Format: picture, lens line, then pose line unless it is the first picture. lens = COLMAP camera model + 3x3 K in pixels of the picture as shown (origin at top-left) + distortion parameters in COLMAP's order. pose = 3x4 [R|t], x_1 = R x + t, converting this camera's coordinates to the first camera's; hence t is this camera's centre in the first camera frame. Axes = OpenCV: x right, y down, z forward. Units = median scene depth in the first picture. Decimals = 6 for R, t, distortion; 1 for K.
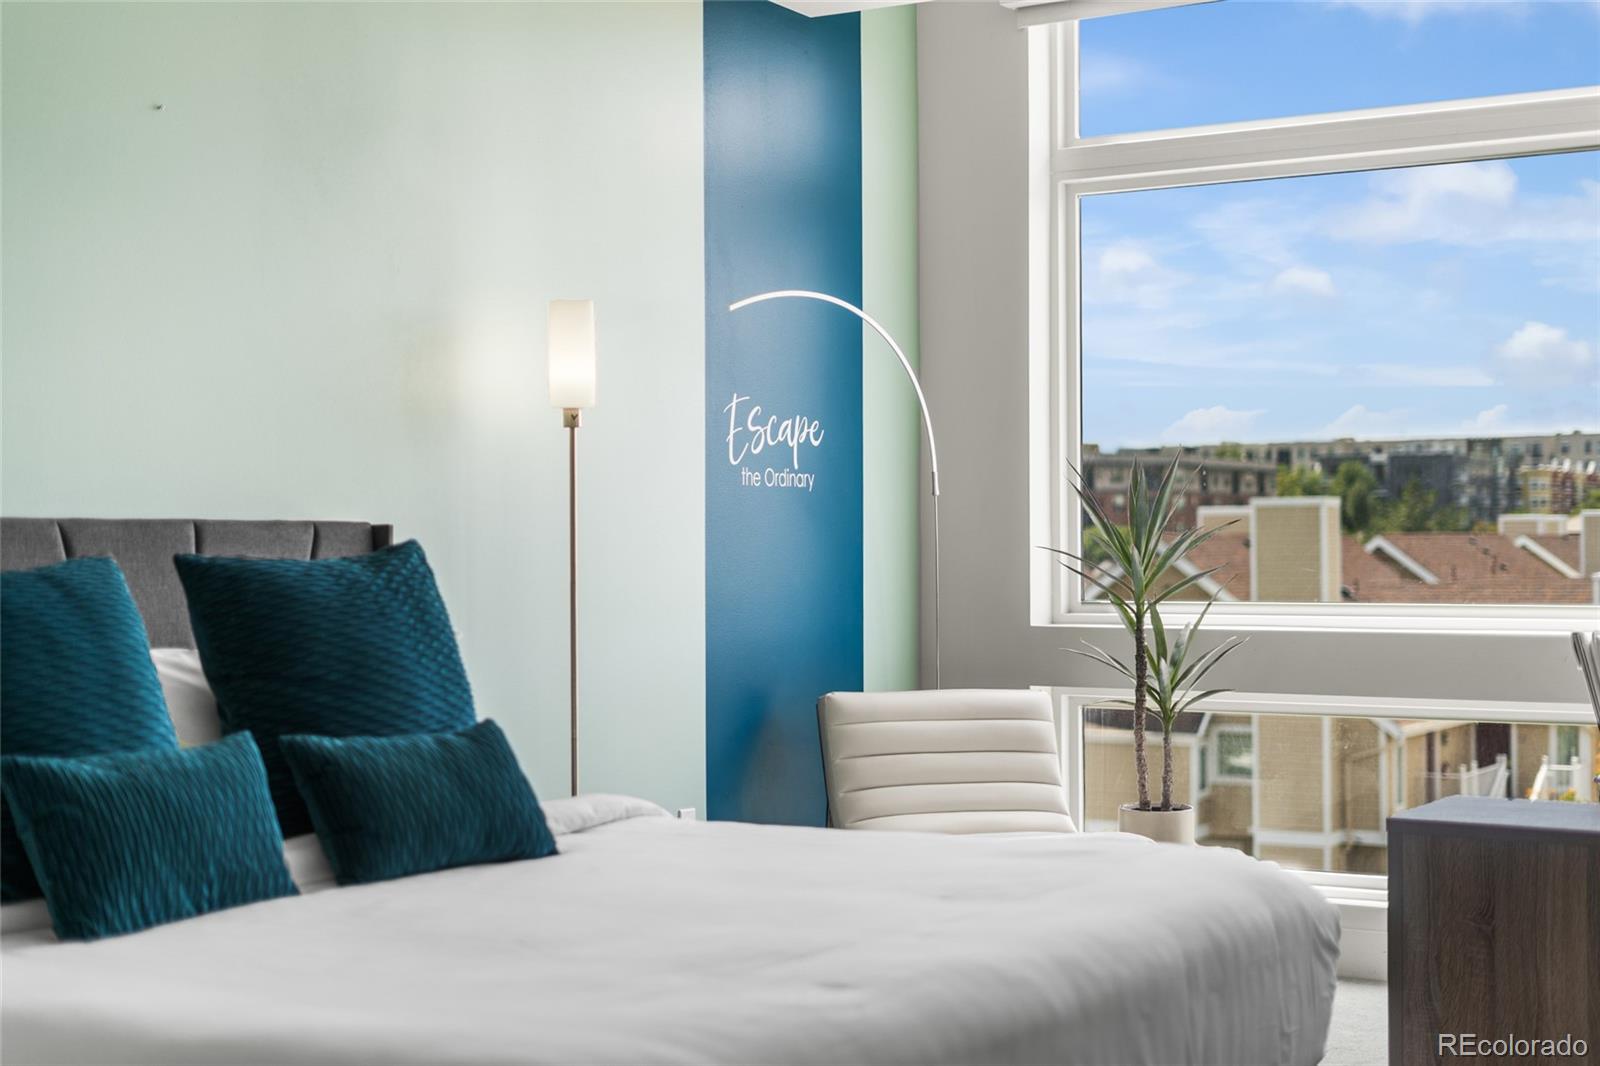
lens RADIAL K [[2368.4, 0, 735.0], [0, 2368.4, 547.8], [0, 0, 1]] dist [0.004071, 0.000000]
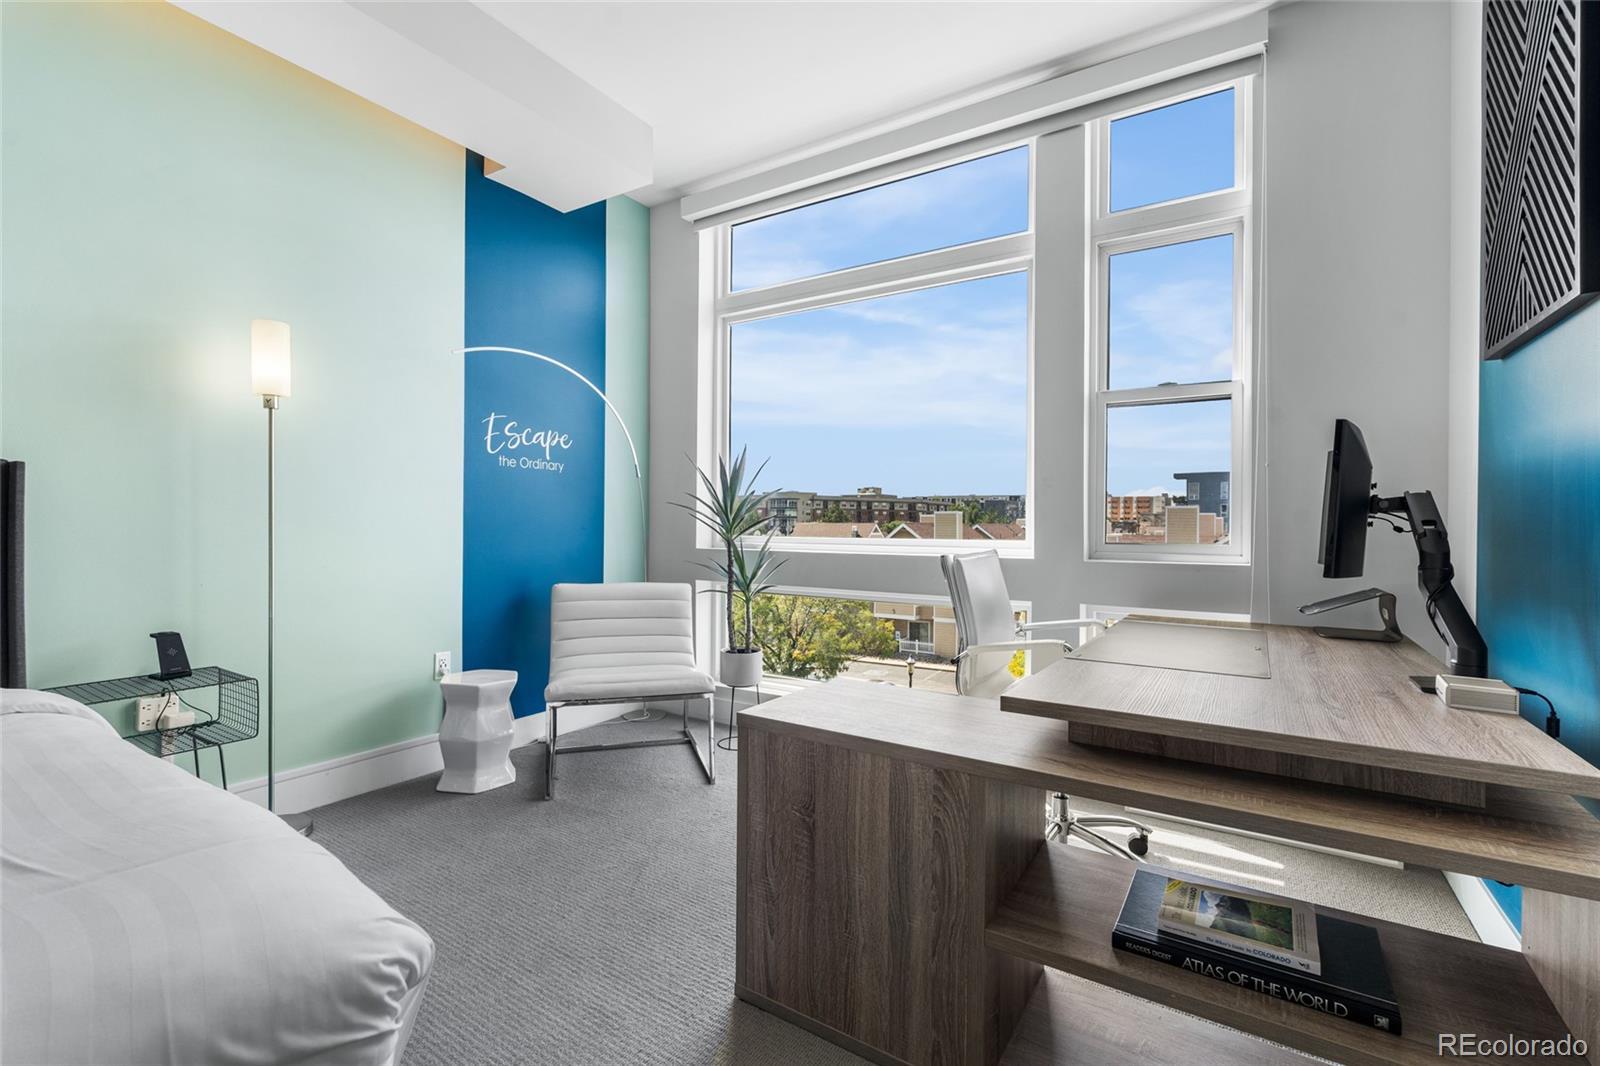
lens RADIAL K [[718.6, 0, 779.4], [0, 718.6, 533.2], [0, 0, 1]] dist [-0.003731, 0.001167]
pose [[0.999887, 0.011283, -0.009955, 0.211161], [-0.011194, 0.999897, 0.008940, 0.016035], [0.010055, -0.008828, 0.999910, 0.459882]]
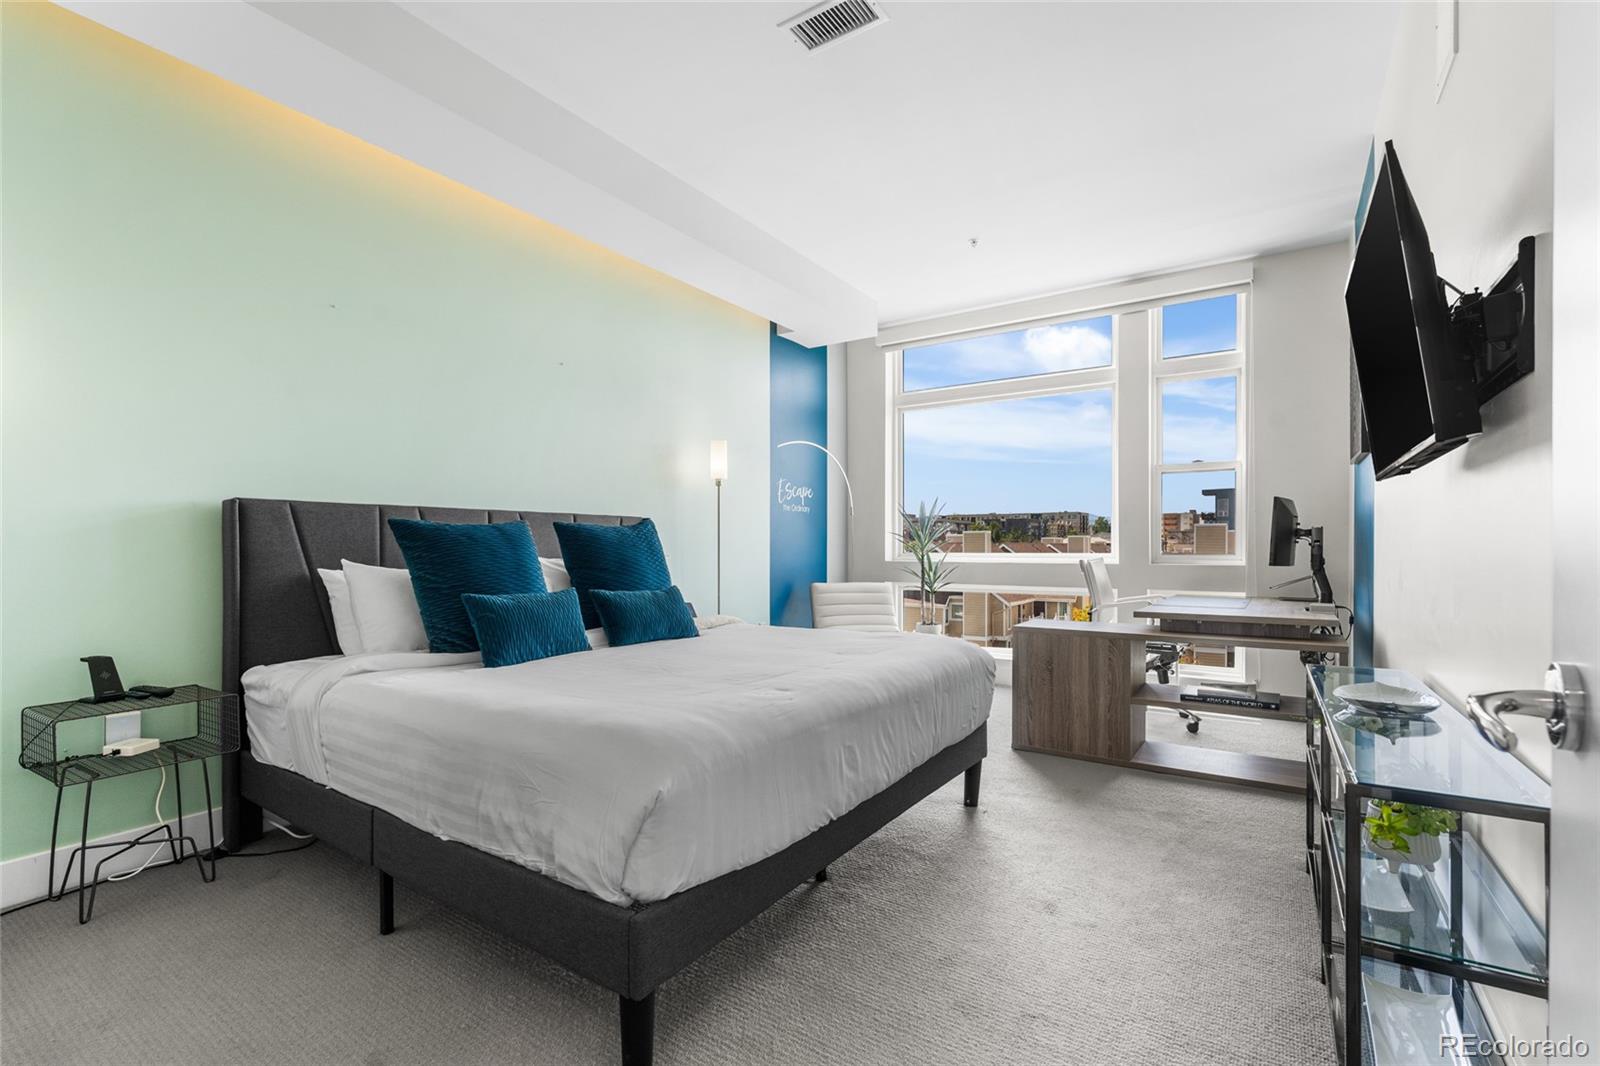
lens RADIAL K [[718.6, 0, 764.3], [0, 718.6, 563.9], [0, 0, 1]] dist [-0.003731, 0.001167]
pose [[0.998470, 0.004165, -0.055137, 0.027644], [-0.002891, 0.999727, 0.023171, 0.018214], [0.055218, -0.022976, 0.998210, 0.122426]]
